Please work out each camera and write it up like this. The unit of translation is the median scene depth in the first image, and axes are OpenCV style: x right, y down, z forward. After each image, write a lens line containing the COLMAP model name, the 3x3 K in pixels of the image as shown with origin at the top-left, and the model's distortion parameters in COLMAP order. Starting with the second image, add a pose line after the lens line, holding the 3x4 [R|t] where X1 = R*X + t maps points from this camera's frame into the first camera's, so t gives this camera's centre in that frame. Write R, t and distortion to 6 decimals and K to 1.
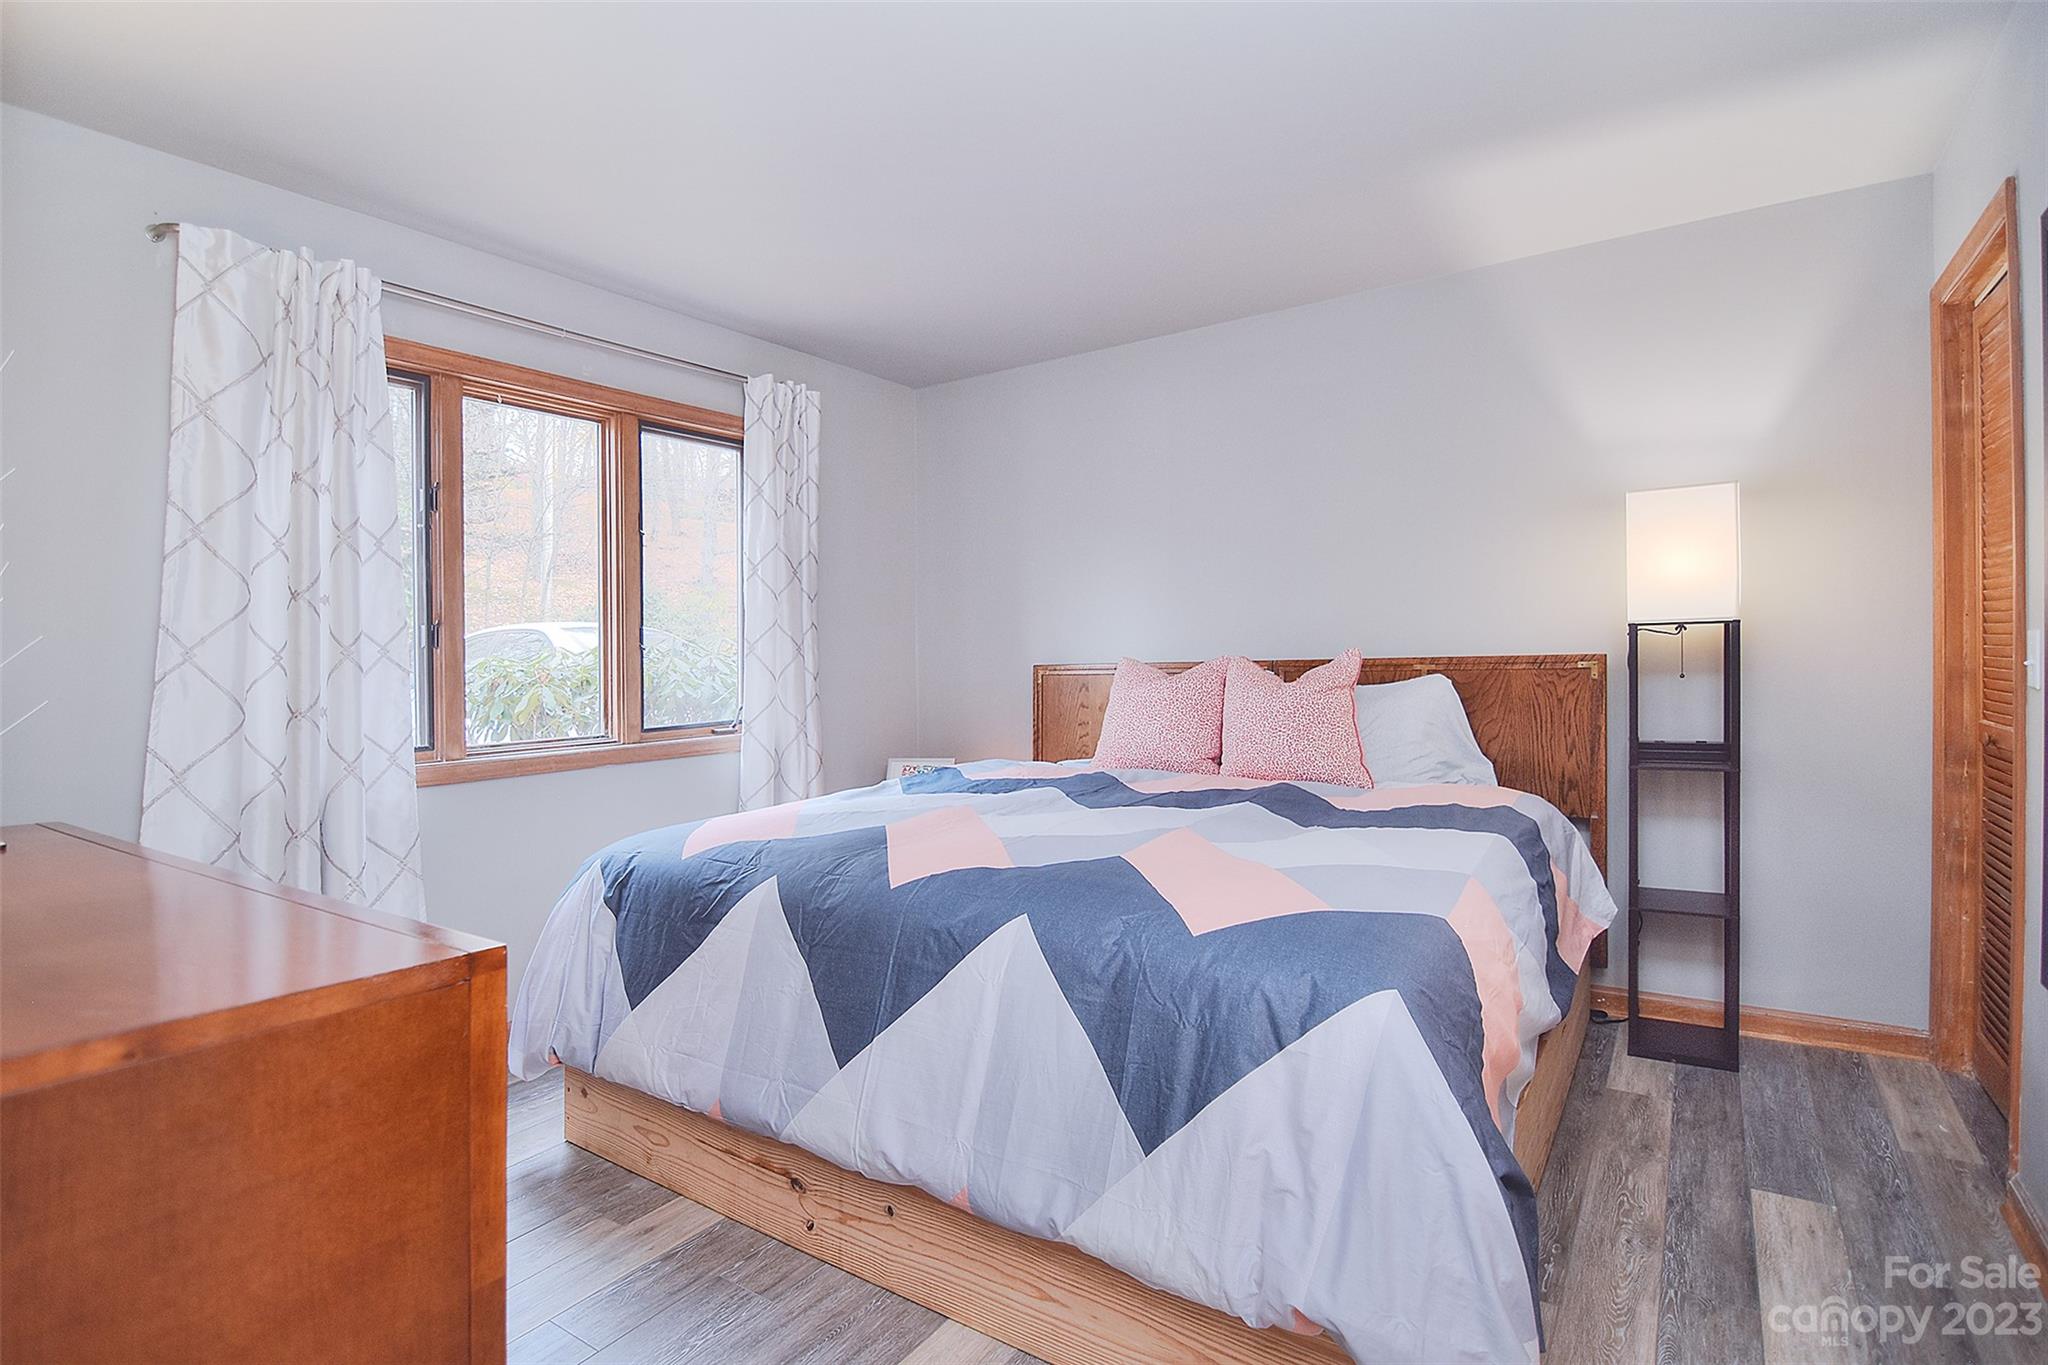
lens RADIAL K [[995.9, 0, 1024.0], [0, 995.9, 682.5], [0, 0, 1]] dist [-0.021572, -0.000194]
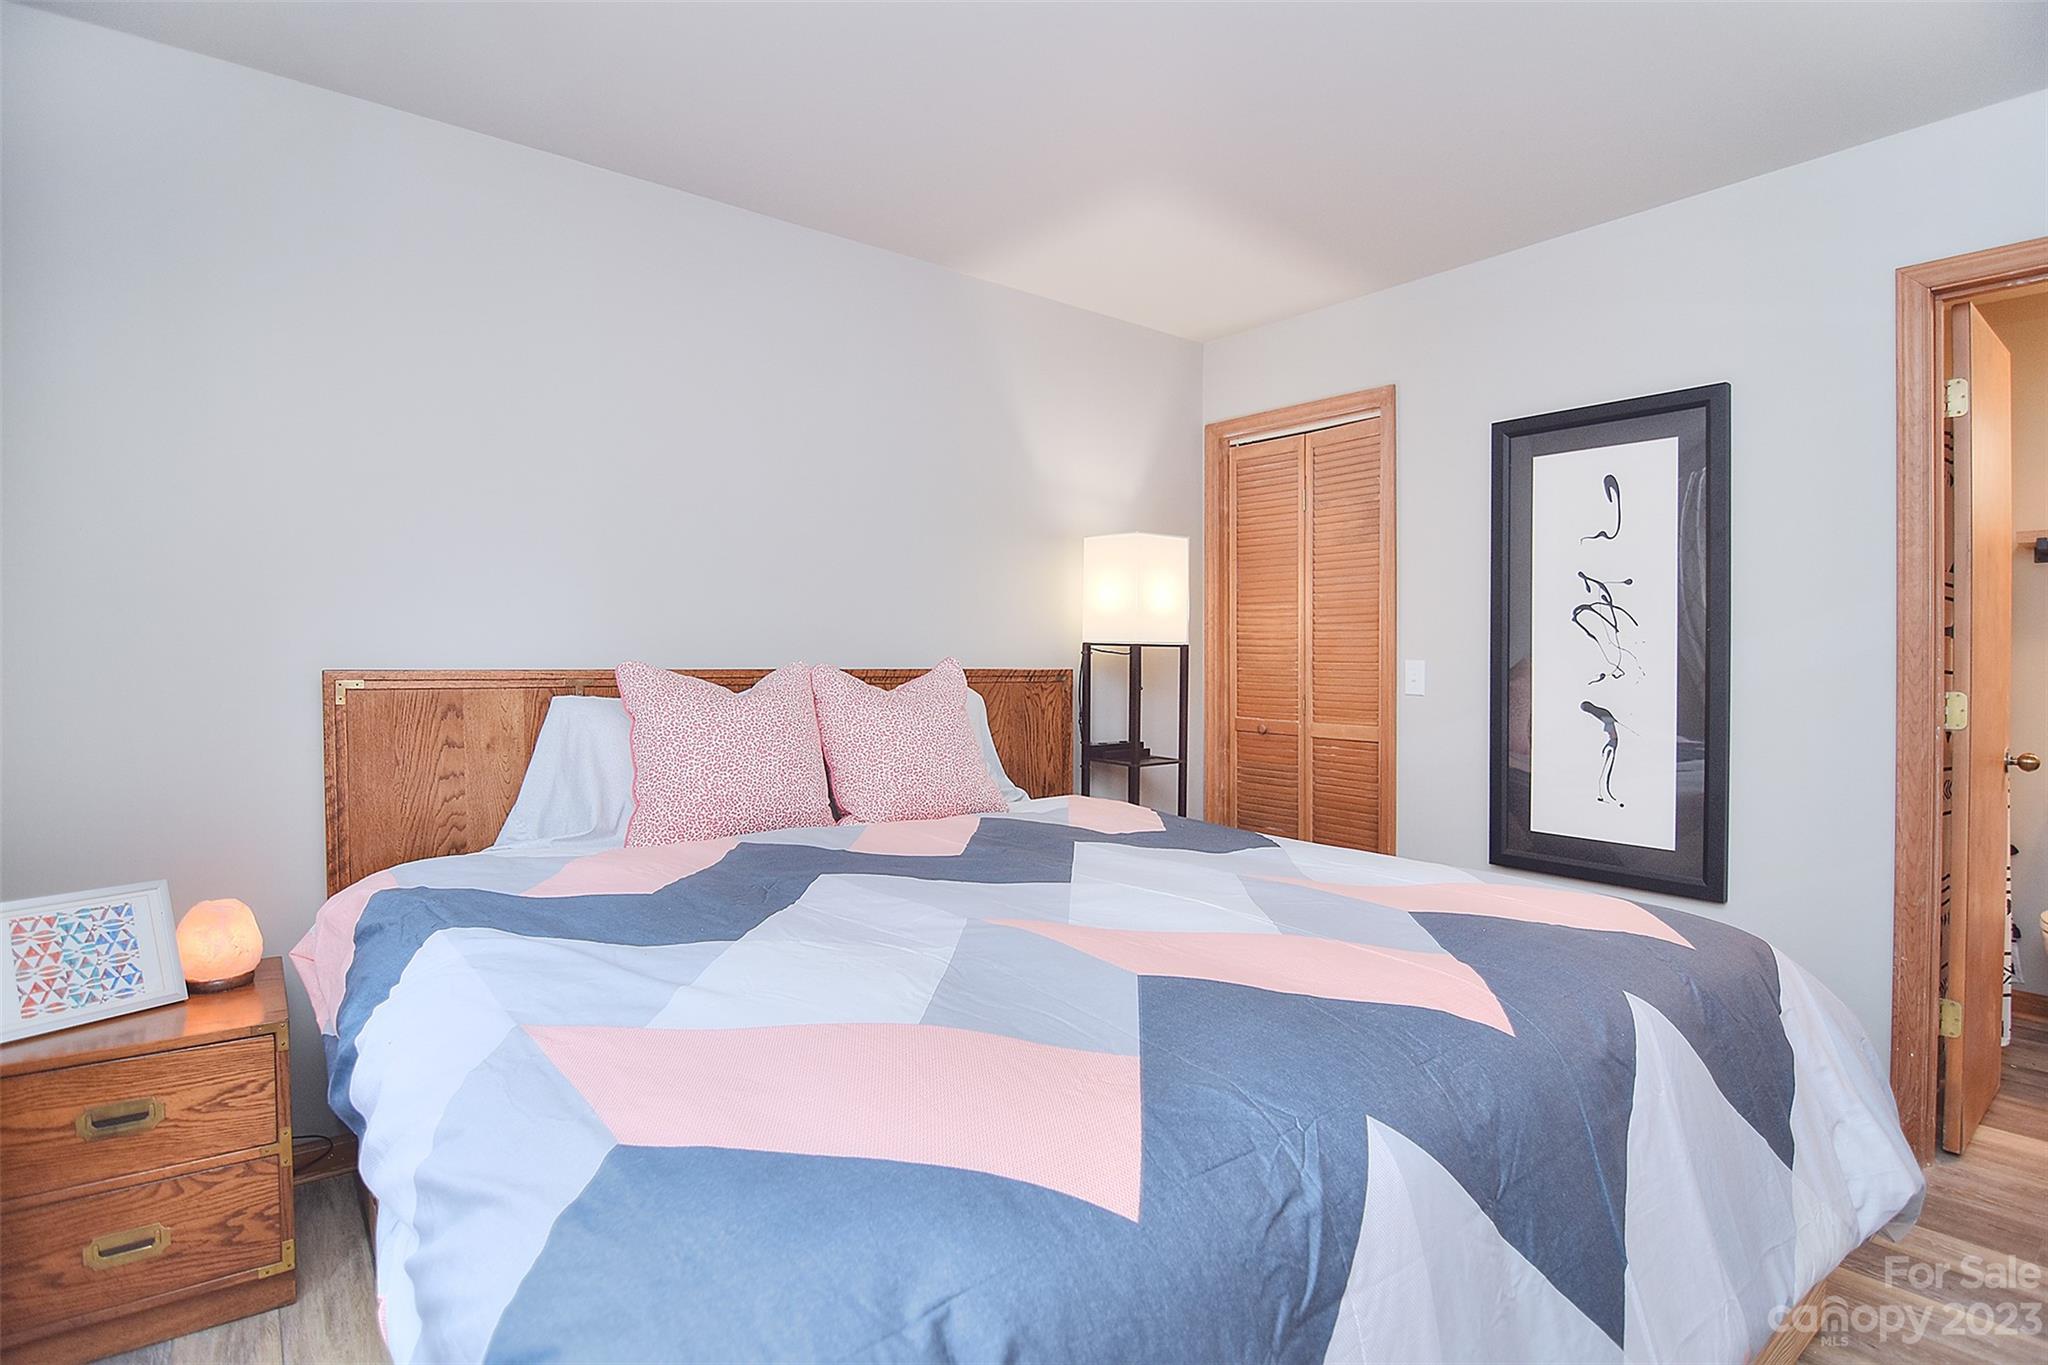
lens RADIAL K [[1005.1, 0, 1024.0], [0, 1005.1, 682.5], [0, 0, 1]] dist [-0.000548, -0.000154]
pose [[0.290925, 0.006656, 0.956723, -0.557876], [0.011499, 0.999879, -0.010453, -0.002133], [-0.956677, 0.014043, 0.290813, 0.756234]]
